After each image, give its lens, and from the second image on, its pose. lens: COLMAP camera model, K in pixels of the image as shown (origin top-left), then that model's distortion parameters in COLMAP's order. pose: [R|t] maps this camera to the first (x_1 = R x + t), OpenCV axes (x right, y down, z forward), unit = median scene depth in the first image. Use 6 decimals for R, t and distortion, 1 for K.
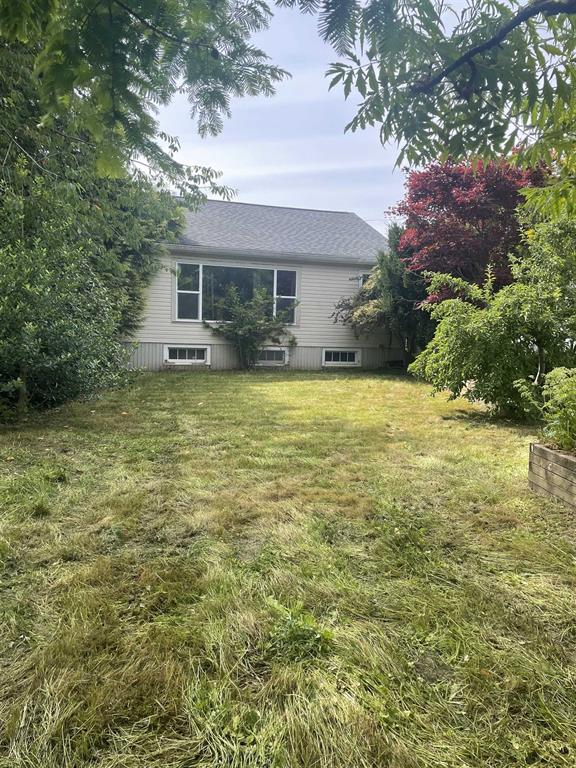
lens RADIAL K [[578.2, 0, 288.0], [0, 578.2, 384.0], [0, 0, 1]] dist [0.114753, -0.161064]
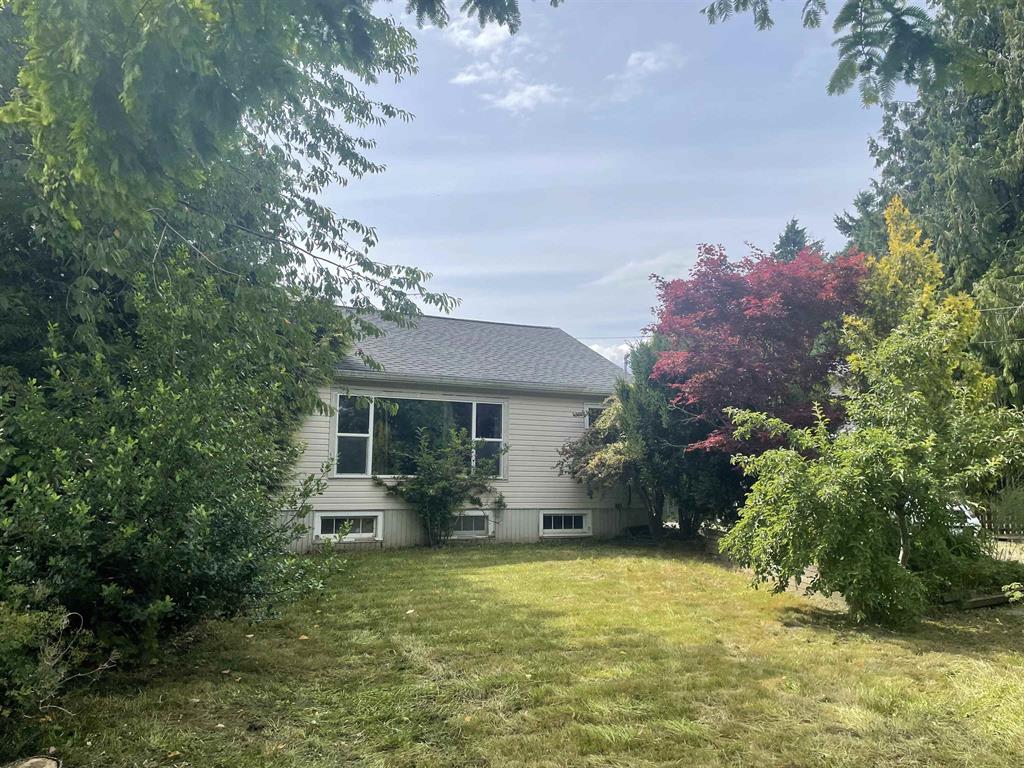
lens RADIAL K [[770.9, 0, 524.4], [0, 770.9, 396.5], [0, 0, 1]] dist [0.114753, -0.161064]
pose [[0.991690, -0.002017, 0.128636, -0.087228], [0.026766, 0.981233, -0.190958, -0.020576], [-0.125836, 0.192814, 0.973133, 0.061100]]
